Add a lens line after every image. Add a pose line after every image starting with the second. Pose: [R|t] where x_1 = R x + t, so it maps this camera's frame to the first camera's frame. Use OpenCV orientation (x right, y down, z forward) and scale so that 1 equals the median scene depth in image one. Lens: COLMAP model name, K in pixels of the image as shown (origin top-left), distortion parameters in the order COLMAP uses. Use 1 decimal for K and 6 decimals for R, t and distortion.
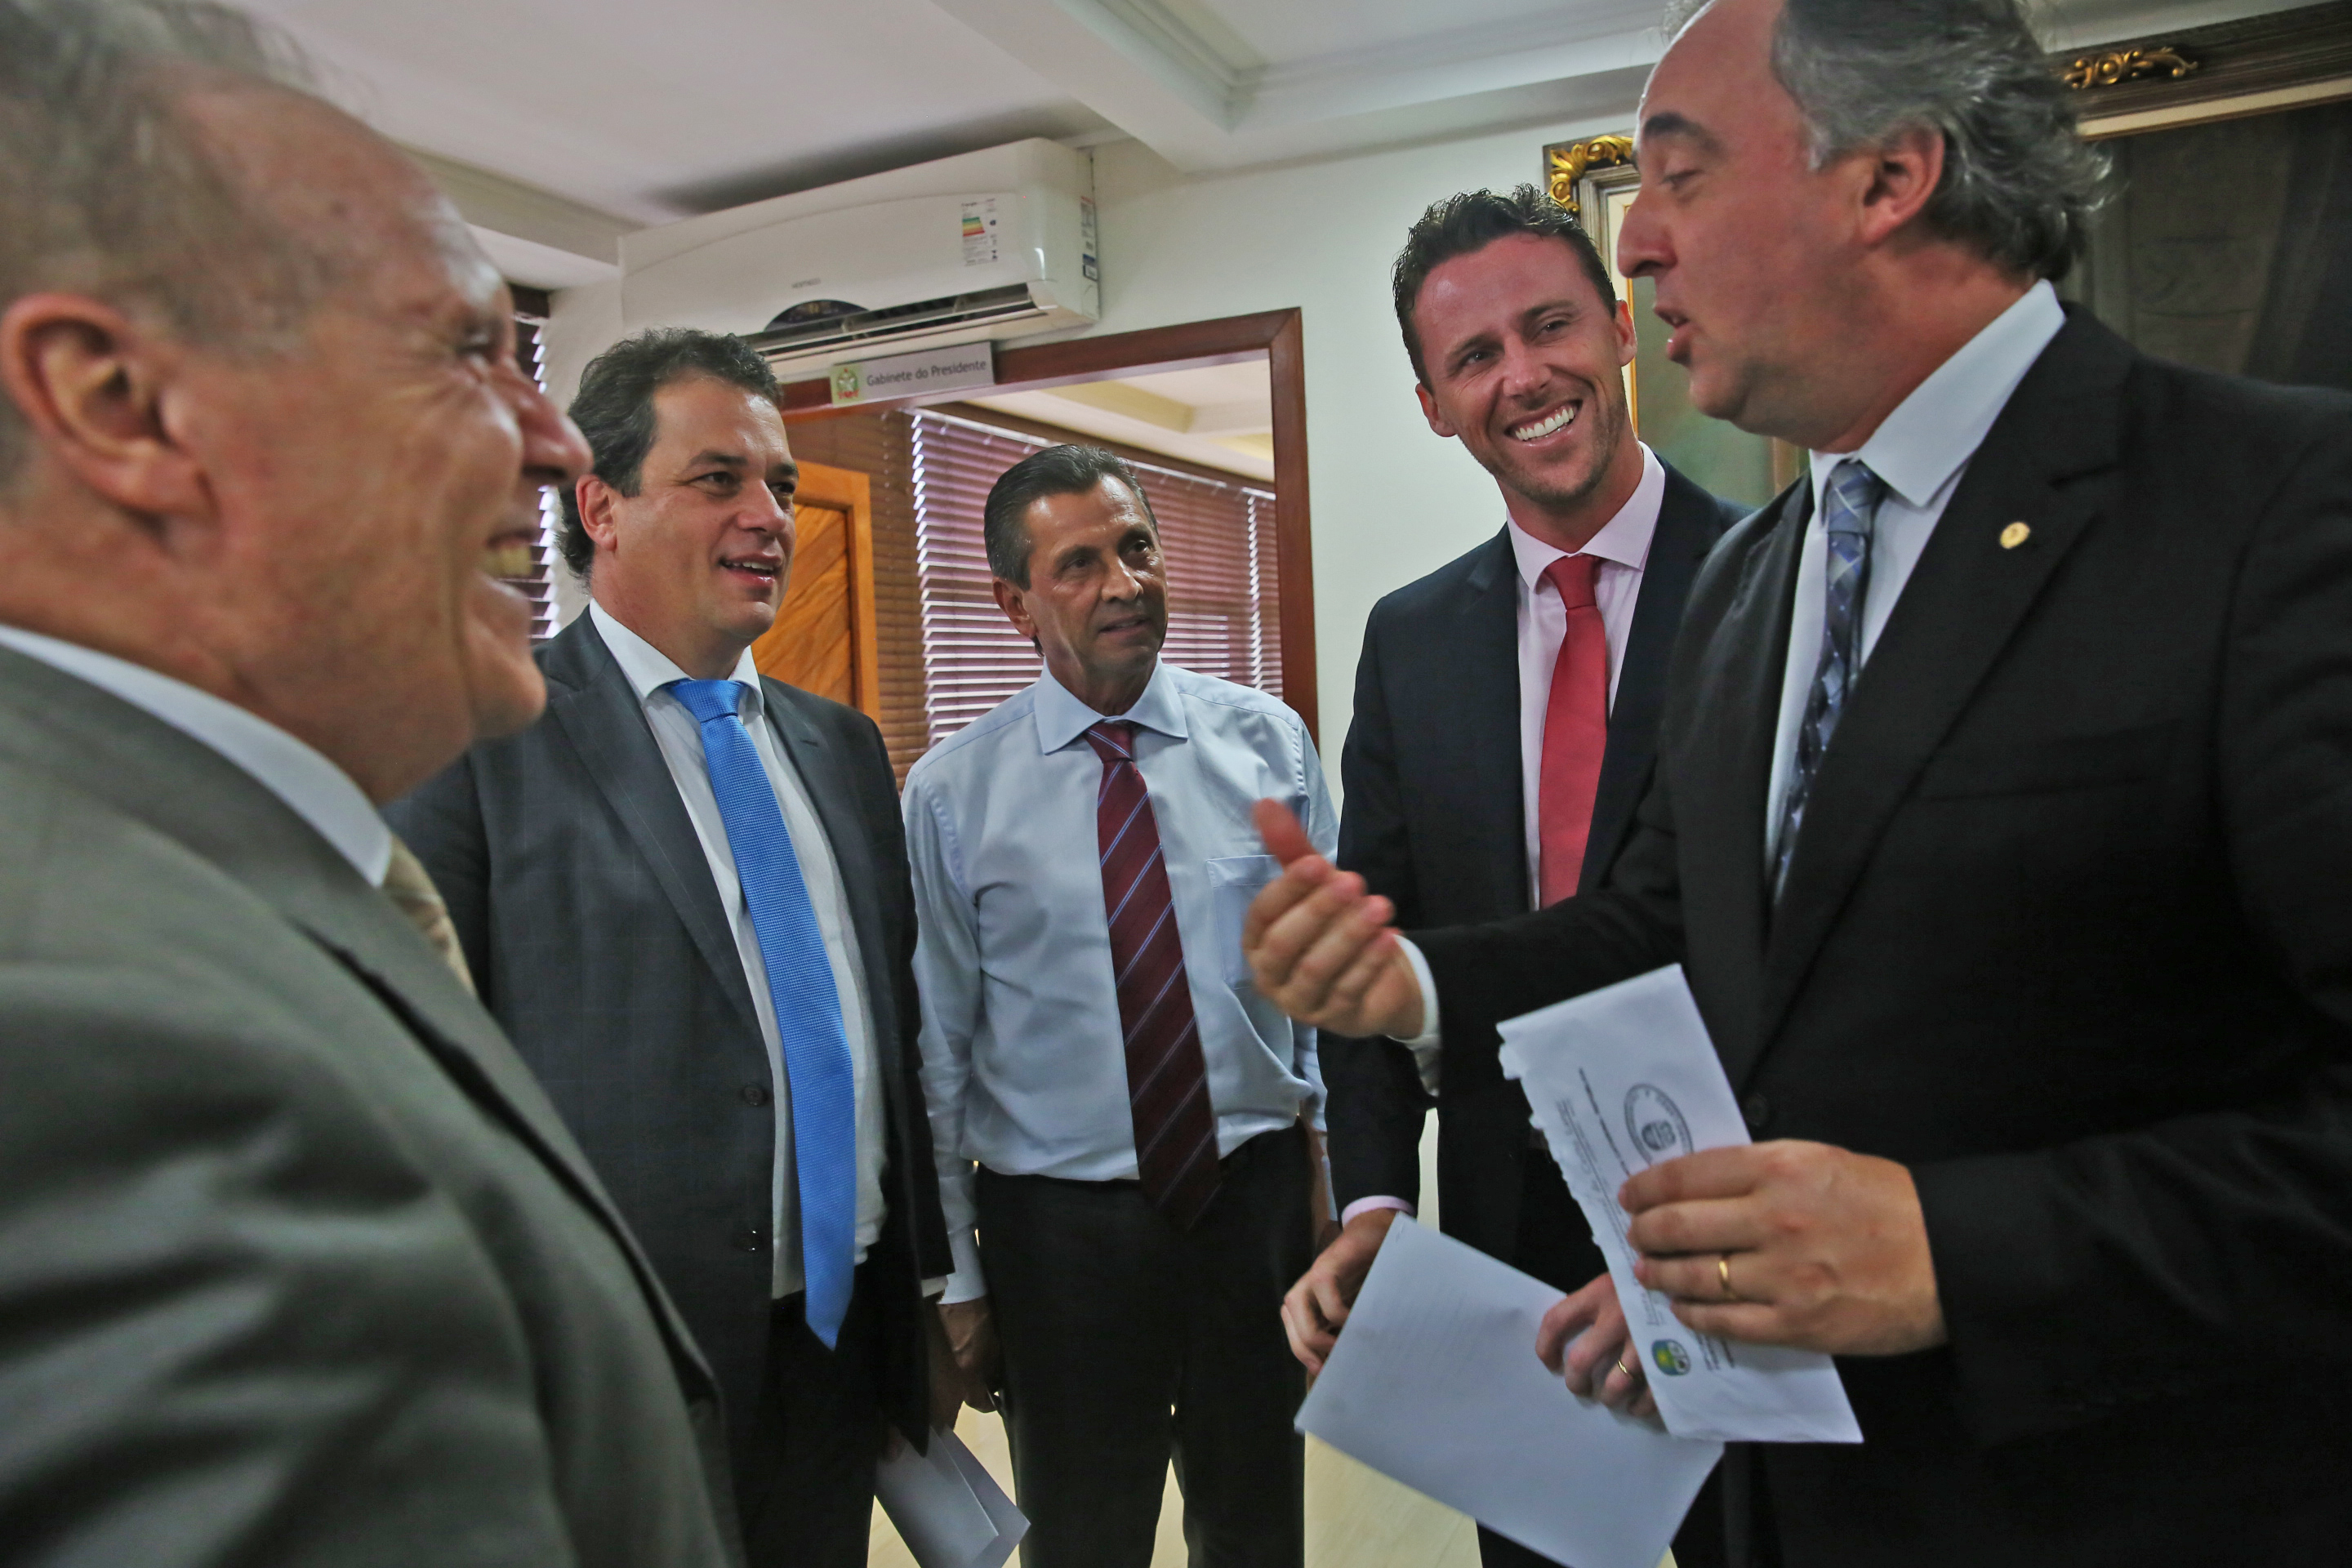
lens RADIAL K [[1627.9, 0, 1163.5], [0, 1627.9, 779.6], [0, 0, 1]] dist [-0.070048, 0.028840]
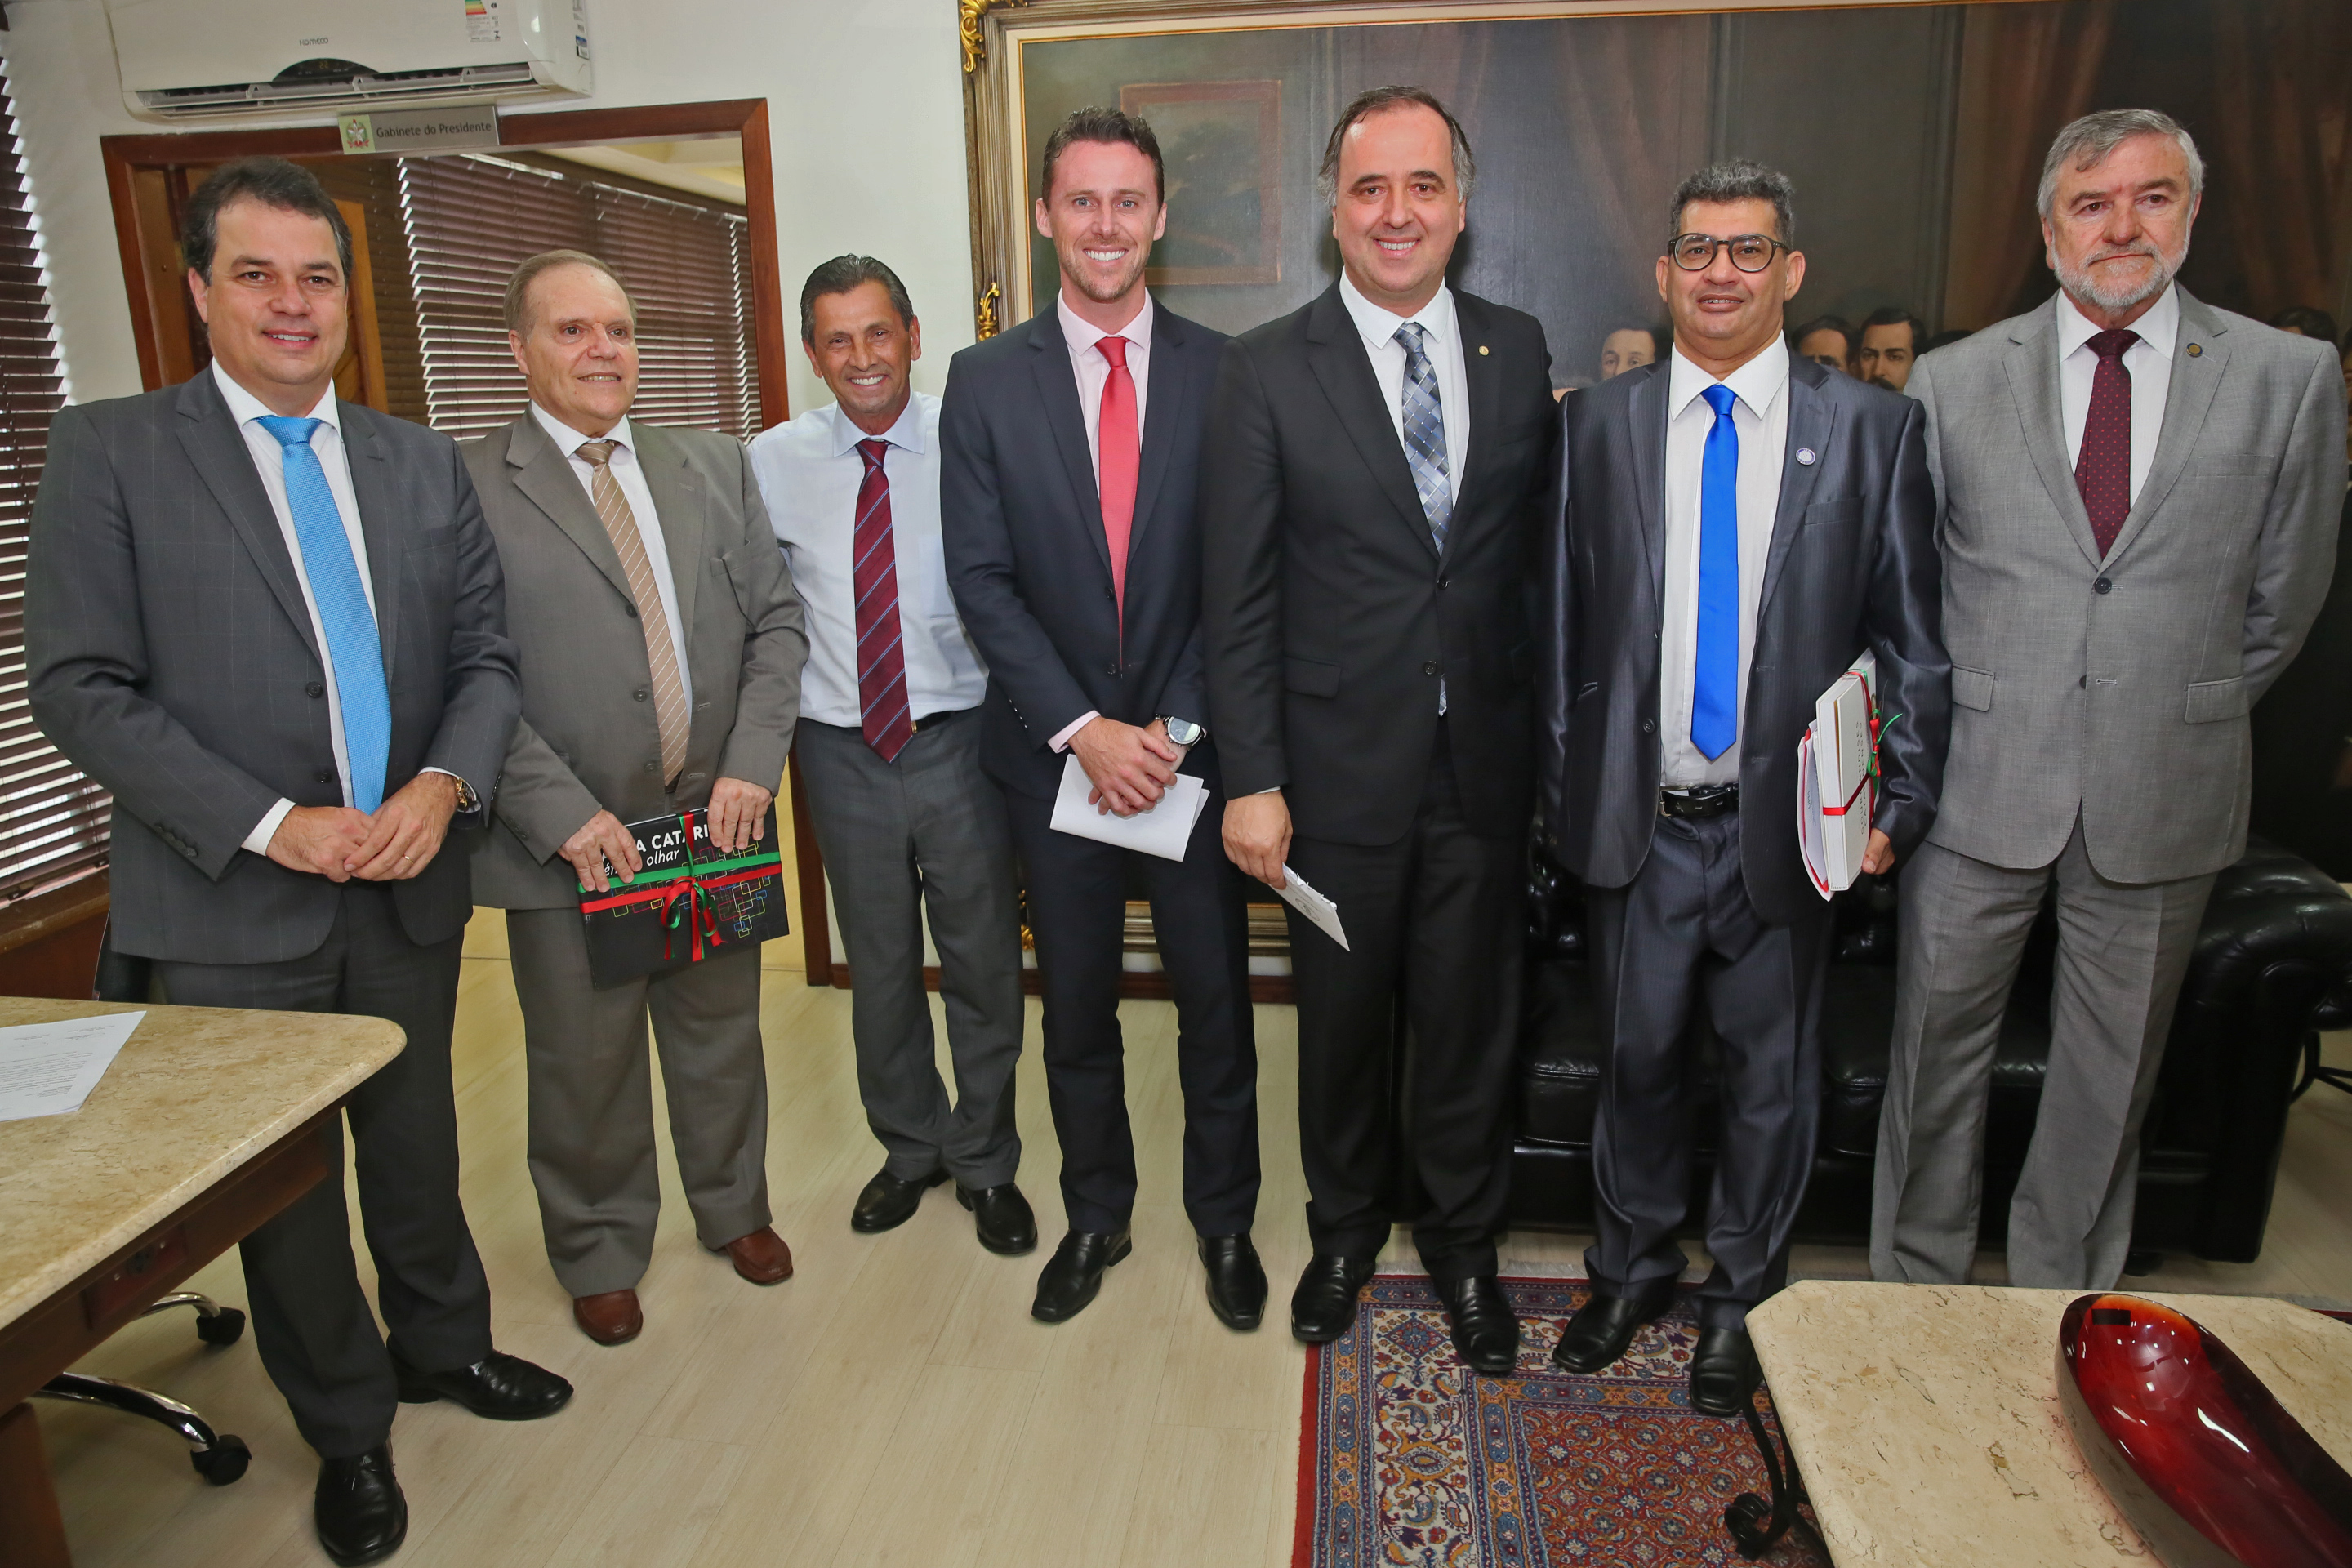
lens RADIAL K [[1627.9, 0, 1176.4], [0, 1627.9, 781.3], [0, 0, 1]] dist [-0.070048, 0.028840]
pose [[0.952169, -0.051228, 0.301247, -0.010619], [-0.000896, 0.985374, 0.170400, 0.009638], [-0.305571, -0.162520, 0.938197, -0.297176]]
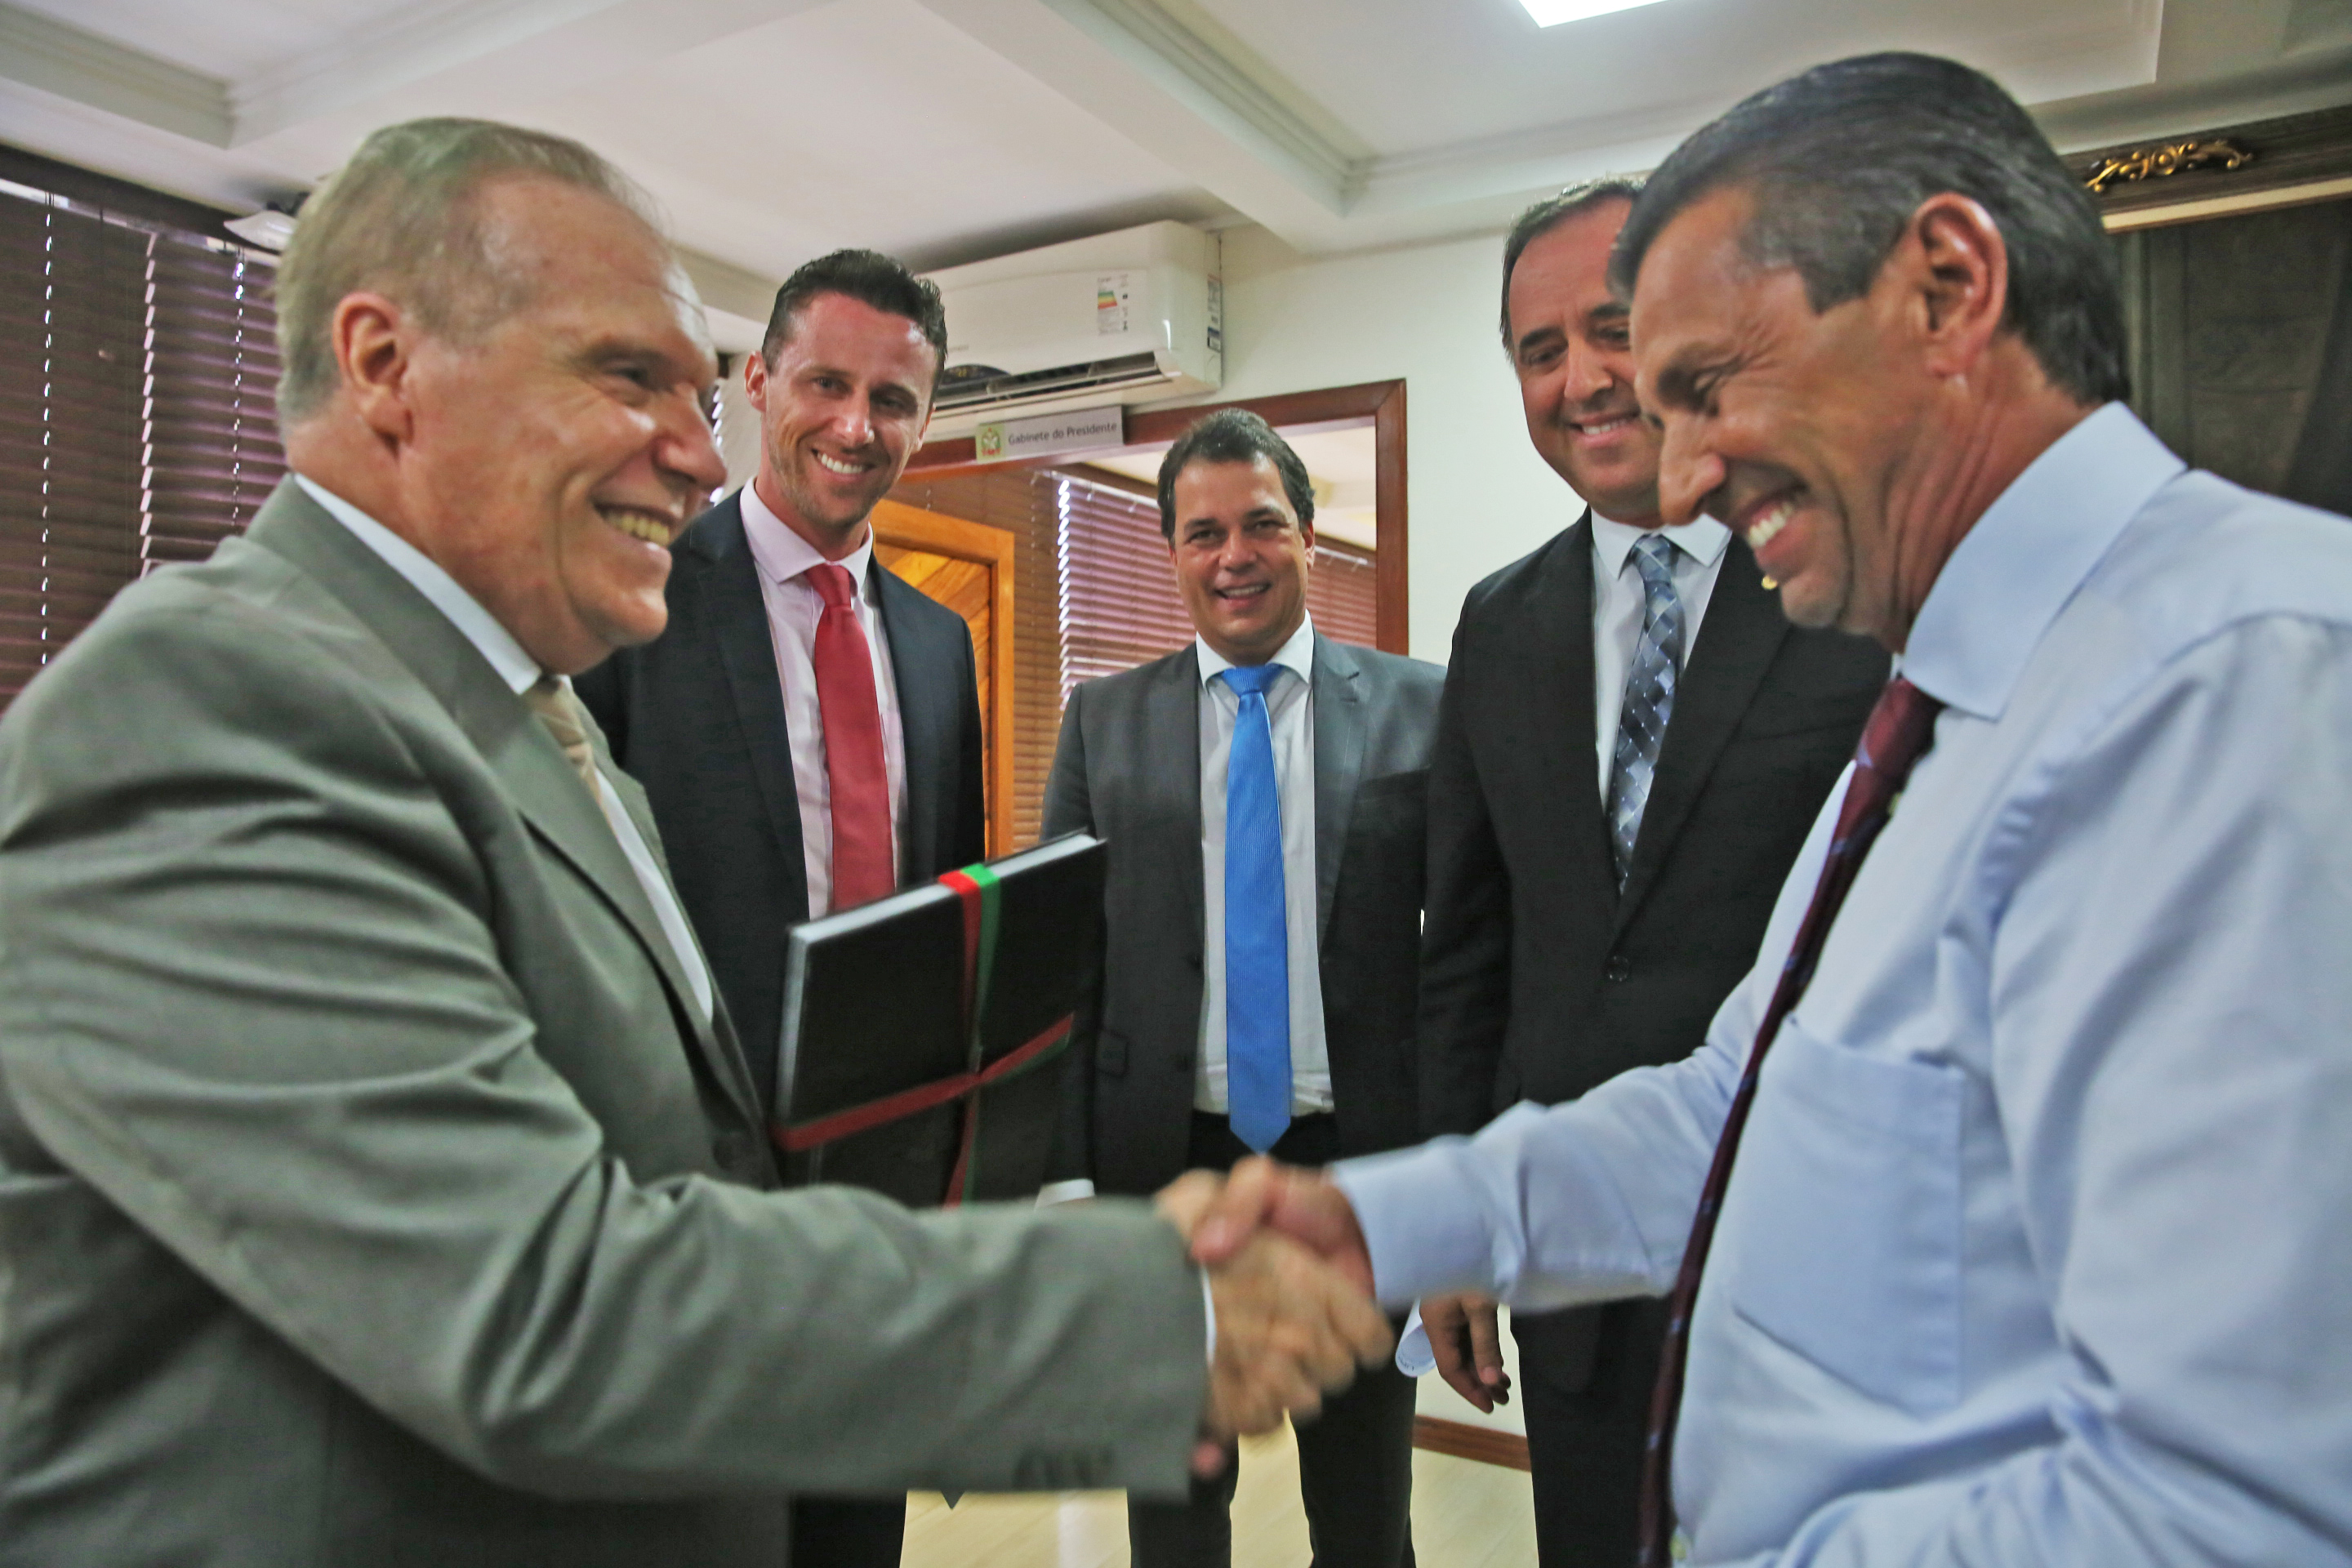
lens RADIAL K [[1627.9, 0, 1155.3], [0, 1627.9, 783.2], [0, 0, 1]] dist [-0.070048, 0.028840]
pose [[0.994175, 0.040584, -0.099845, 0.035366], [-0.045505, 0.997834, -0.047514, 0.033579], [0.097701, 0.051780, 0.993868, -0.068348]]
